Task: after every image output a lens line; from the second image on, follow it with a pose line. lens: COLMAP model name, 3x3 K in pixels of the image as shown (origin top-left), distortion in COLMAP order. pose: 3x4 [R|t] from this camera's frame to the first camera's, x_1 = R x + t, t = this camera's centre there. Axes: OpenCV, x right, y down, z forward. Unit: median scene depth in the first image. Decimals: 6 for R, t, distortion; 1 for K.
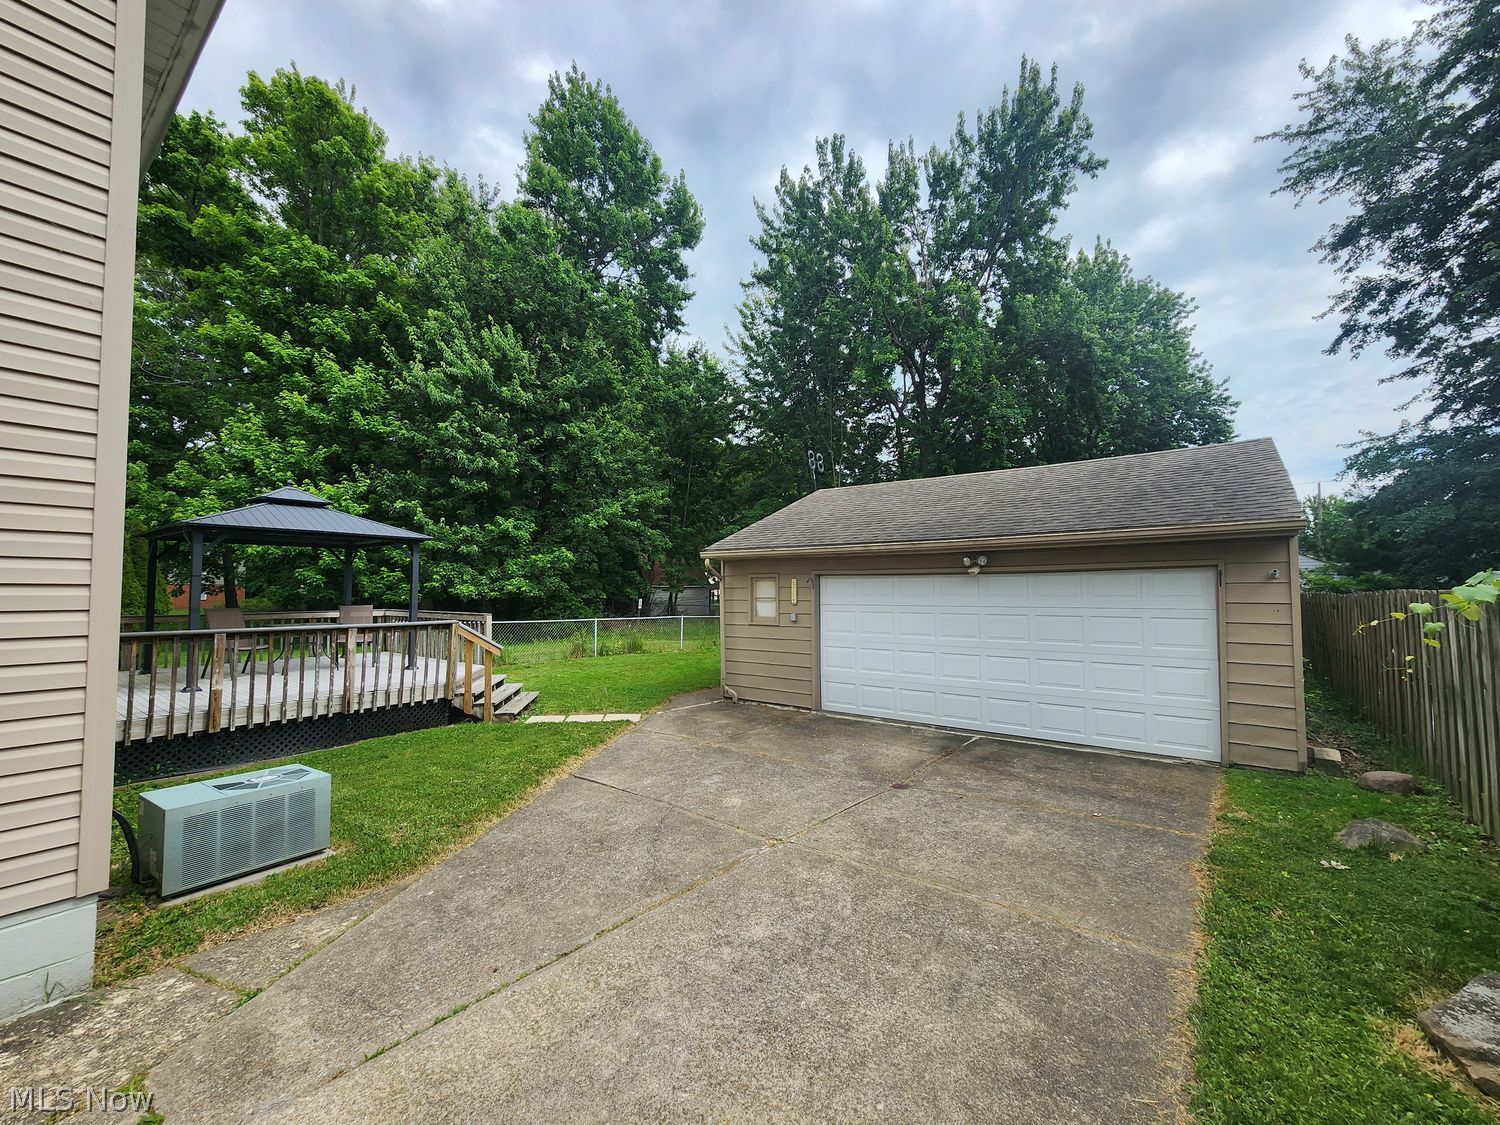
lens RADIAL K [[615.3, 0, 746.6], [0, 615.3, 566.9], [0, 0, 1]] dist [0.003090, -0.000068]
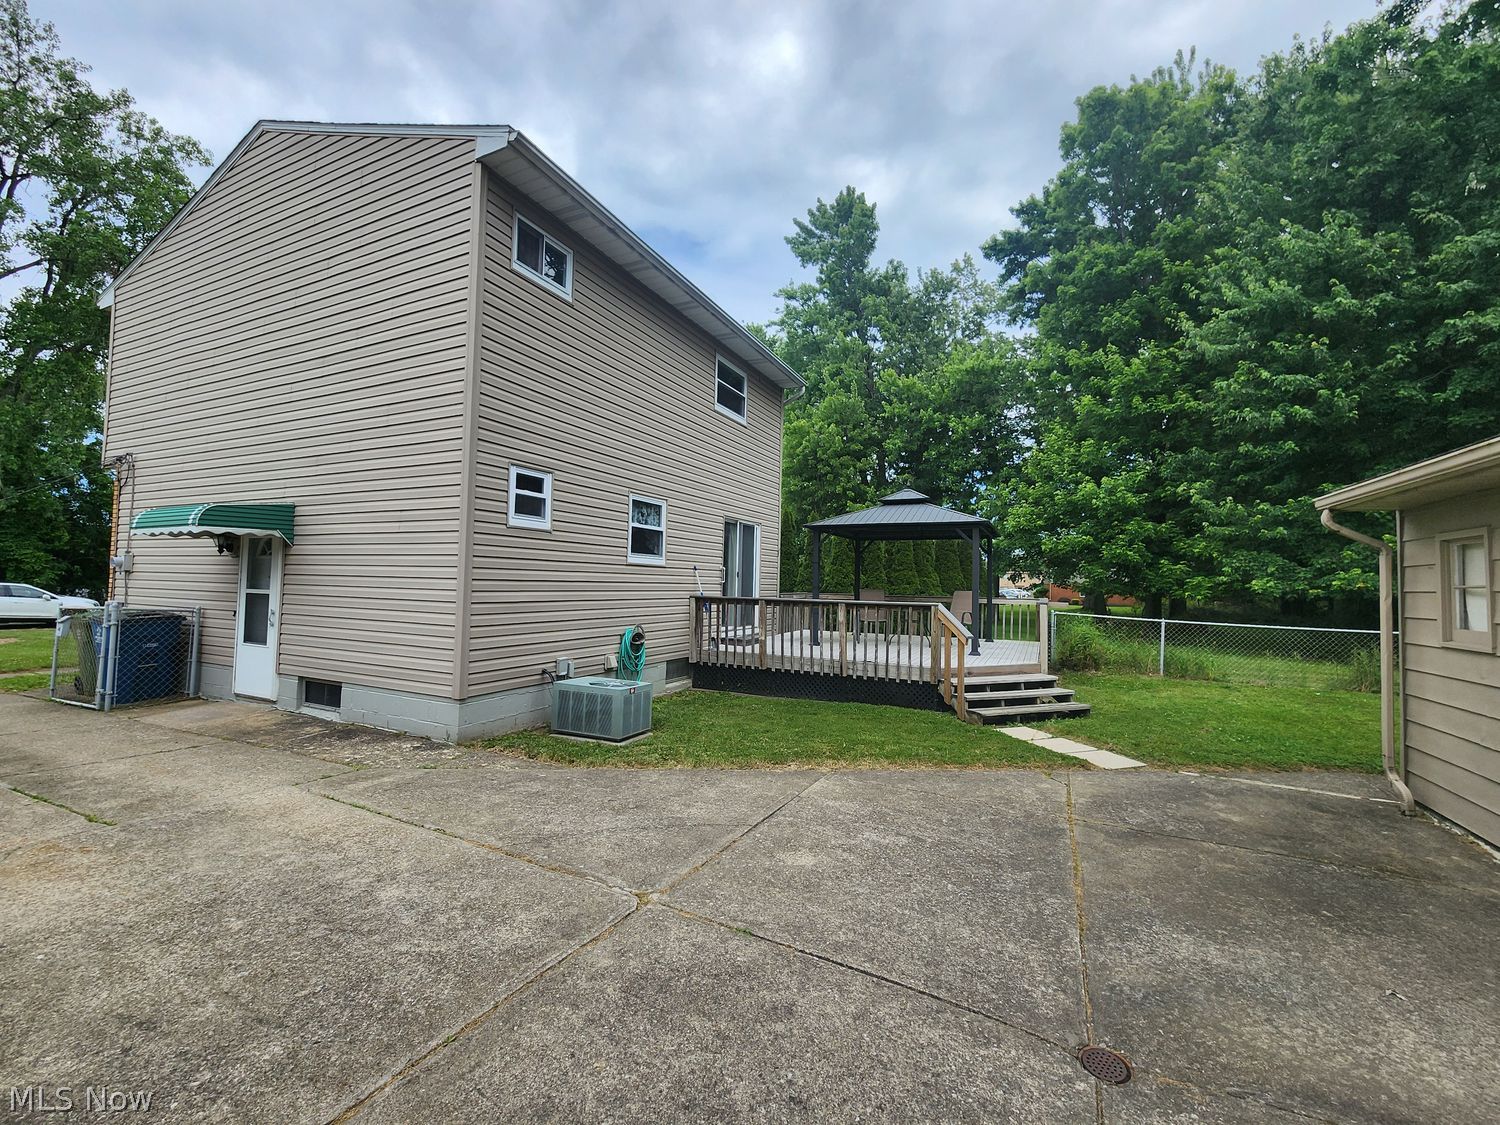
lens RADIAL K [[615.3, 0, 746.6], [0, 615.3, 566.9], [0, 0, 1]] dist [0.003090, -0.000068]
pose [[0.208627, -0.022475, -0.977737, 0.575520], [0.017596, 0.999660, -0.019225, 0.060349], [0.977837, -0.013193, 0.208951, 0.716678]]
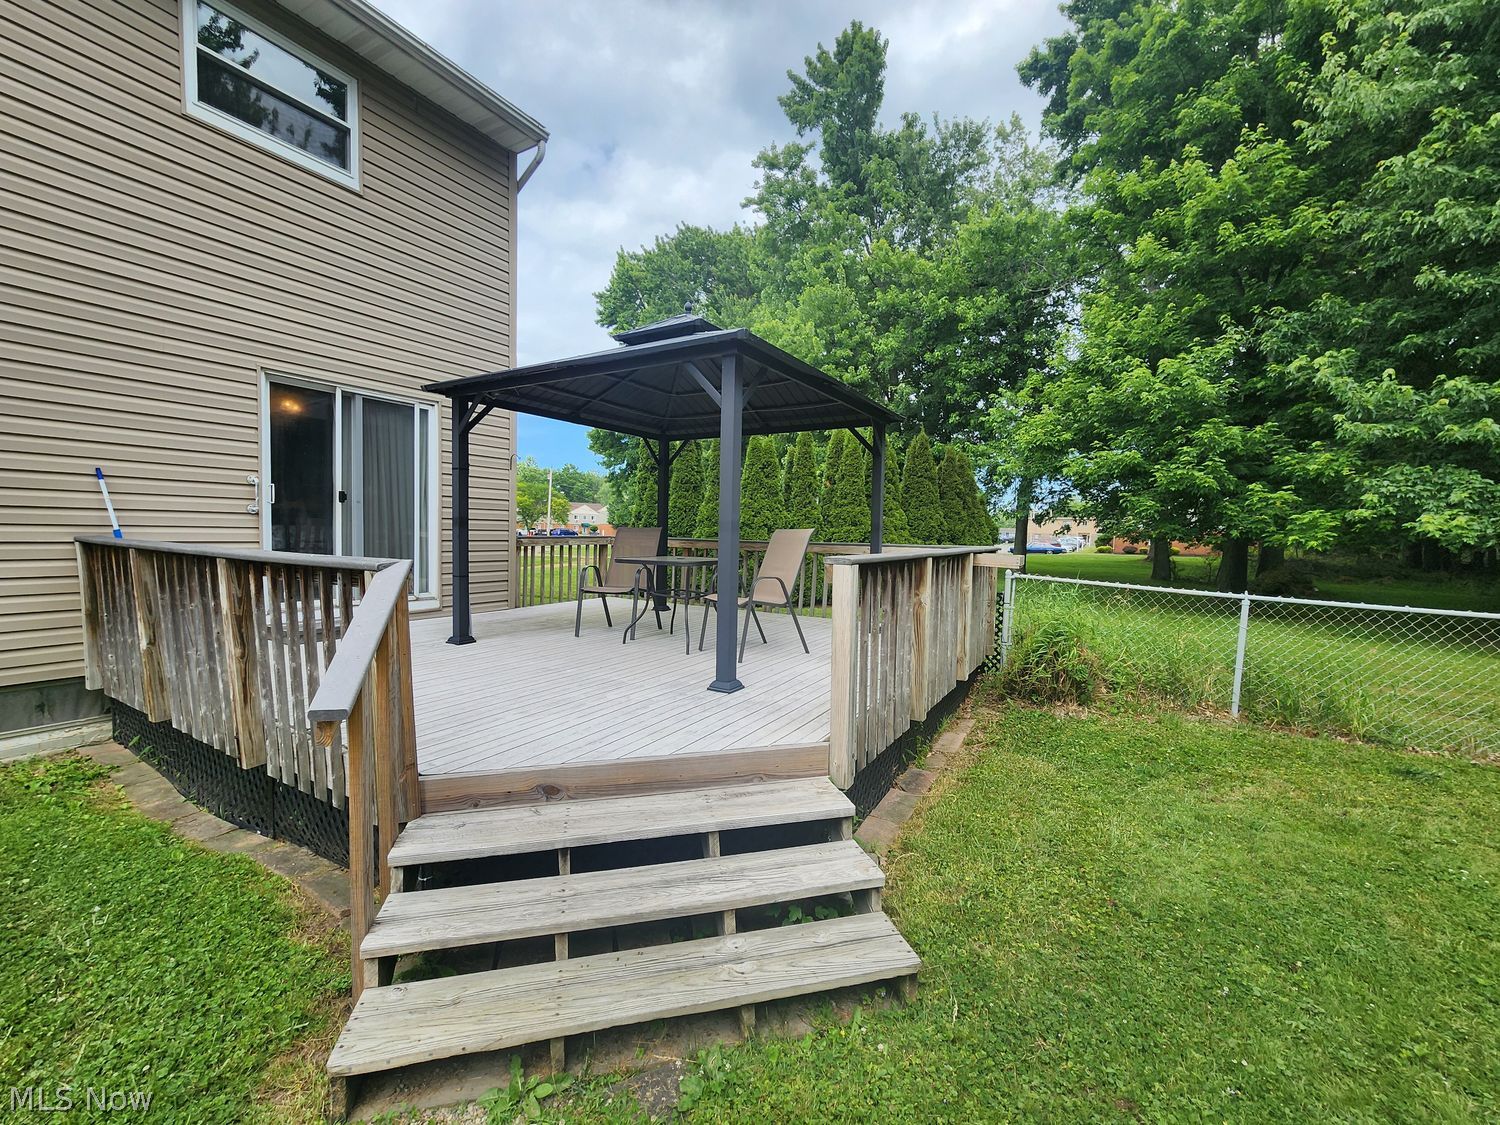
lens RADIAL K [[609.8, 0, 737.9], [0, 609.8, 562.6], [0, 0, 1]] dist [0.003275, 0.000504]
pose [[0.107311, 0.061524, -0.992320, -0.262727], [0.016167, 0.997844, 0.063615, 0.100063], [0.994094, -0.022869, 0.106085, 1.584681]]
